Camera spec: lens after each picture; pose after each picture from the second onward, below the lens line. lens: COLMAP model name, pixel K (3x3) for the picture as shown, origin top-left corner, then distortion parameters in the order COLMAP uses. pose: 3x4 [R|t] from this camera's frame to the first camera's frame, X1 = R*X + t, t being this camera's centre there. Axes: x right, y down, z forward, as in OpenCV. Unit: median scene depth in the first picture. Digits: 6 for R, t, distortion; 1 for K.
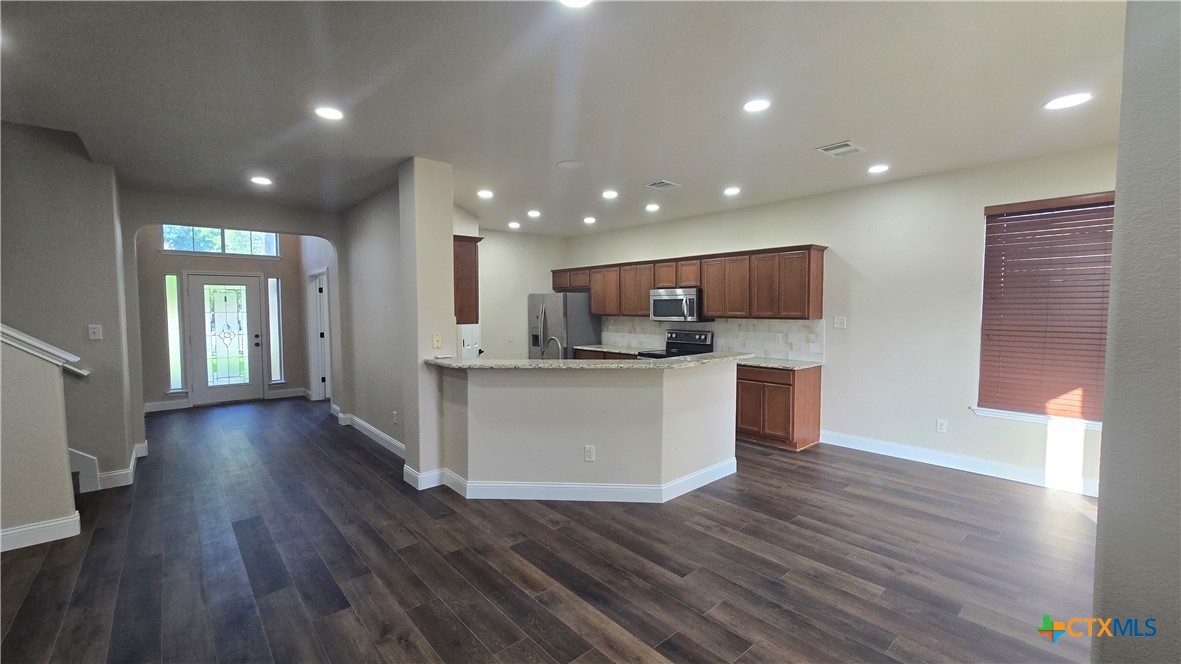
lens RADIAL K [[484.9, 0, 589.0], [0, 484.9, 331.2], [0, 0, 1]] dist [-0.006144, 0.000988]
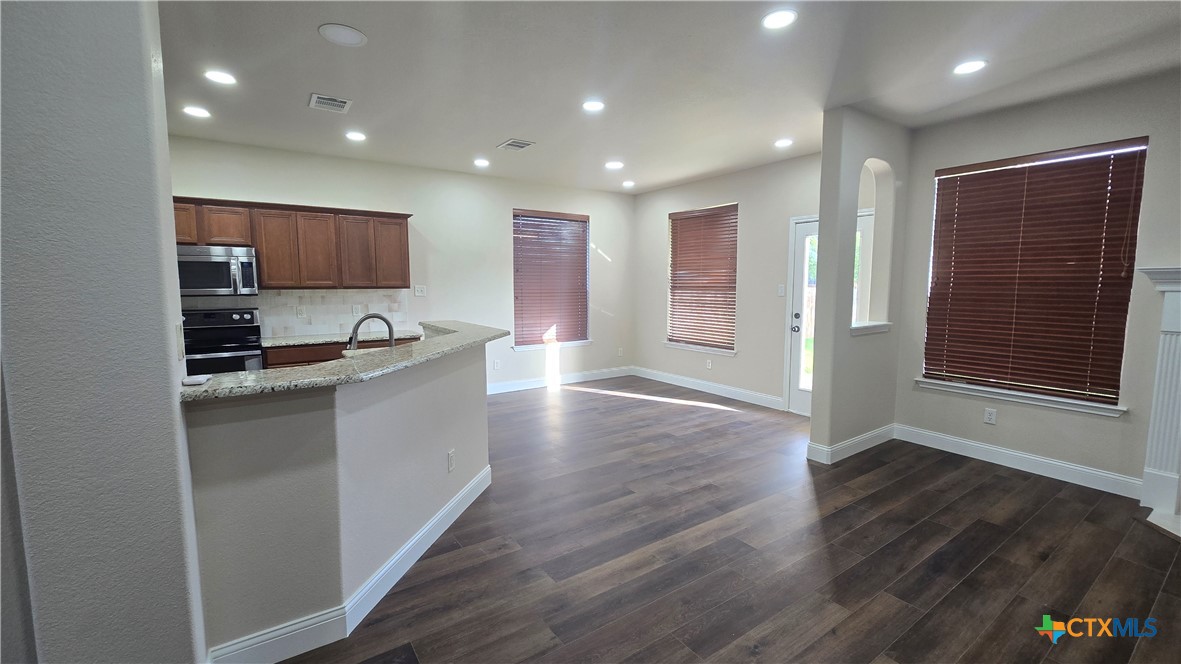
lens RADIAL K [[484.9, 0, 589.0], [0, 484.9, 331.2], [0, 0, 1]] dist [-0.006144, 0.000988]
pose [[0.110421, -0.091264, 0.989686, -0.891422], [0.049171, 0.995057, 0.086273, -0.005867], [-0.992668, 0.039138, 0.114362, 0.865159]]
